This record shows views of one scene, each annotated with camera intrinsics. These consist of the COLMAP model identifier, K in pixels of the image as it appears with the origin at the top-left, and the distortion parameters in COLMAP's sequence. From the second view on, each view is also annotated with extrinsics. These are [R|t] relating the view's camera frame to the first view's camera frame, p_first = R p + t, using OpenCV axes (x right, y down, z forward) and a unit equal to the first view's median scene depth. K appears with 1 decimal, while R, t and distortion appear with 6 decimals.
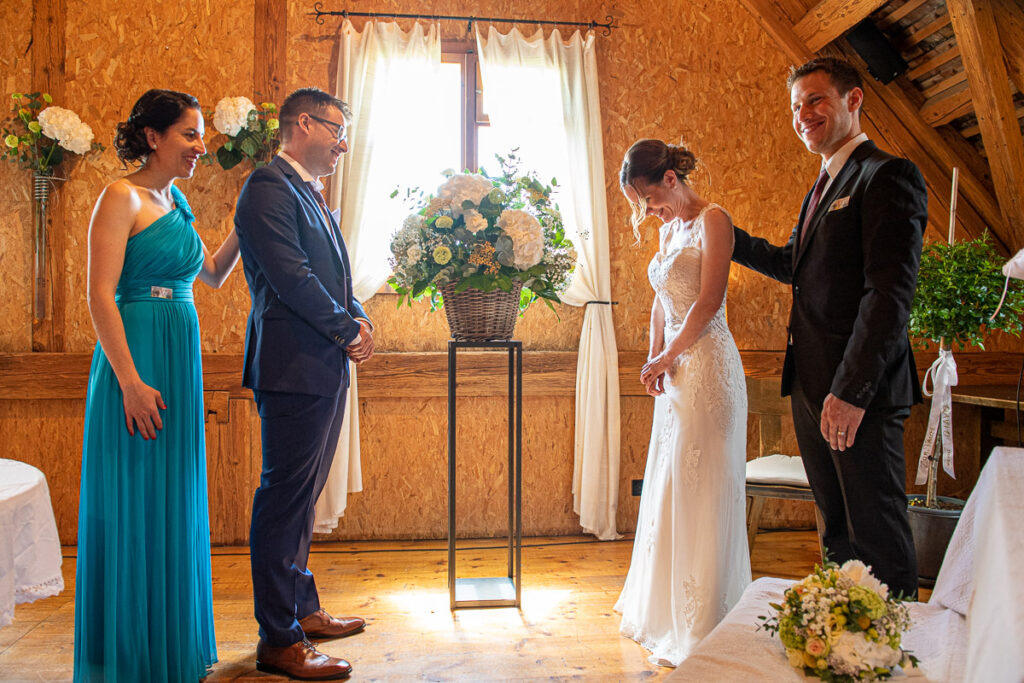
lens RADIAL K [[921.5, 0, 486.3], [0, 921.5, 336.5], [0, 0, 1]] dist [-0.061650, -0.002799]
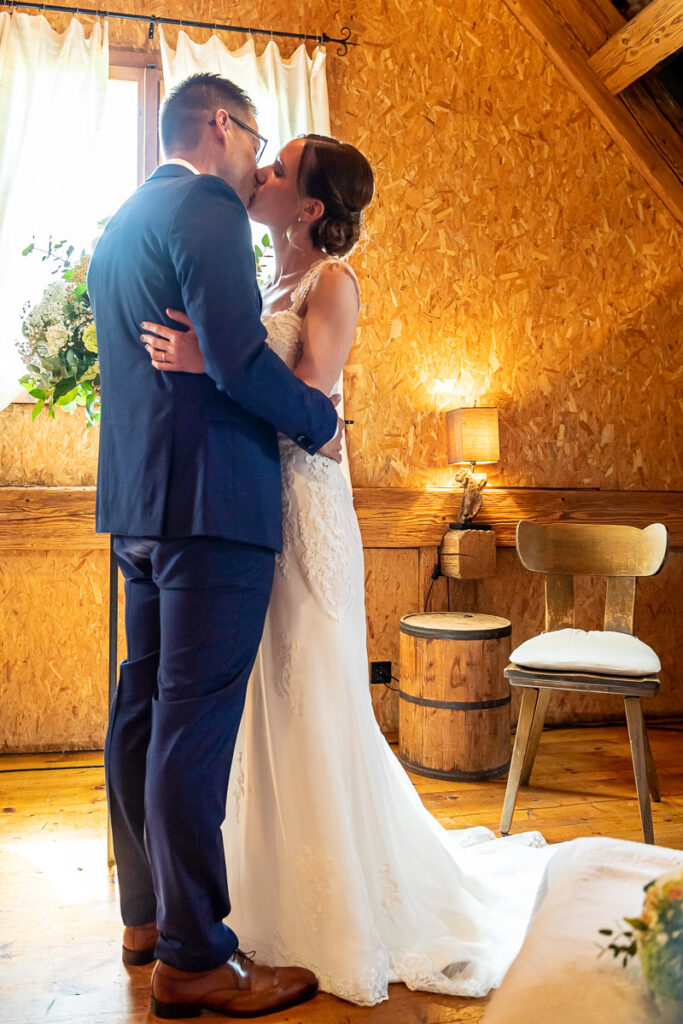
lens RADIAL K [[901.0, 0, 341.5], [0, 901.0, 512.0], [0, 0, 1]] dist [-0.008623, -0.005064]
pose [[0.990293, 0.004559, 0.138920, 0.033944], [-0.008115, 0.999653, 0.025044, 0.017519], [-0.138757, -0.025928, 0.989987, 0.285600]]
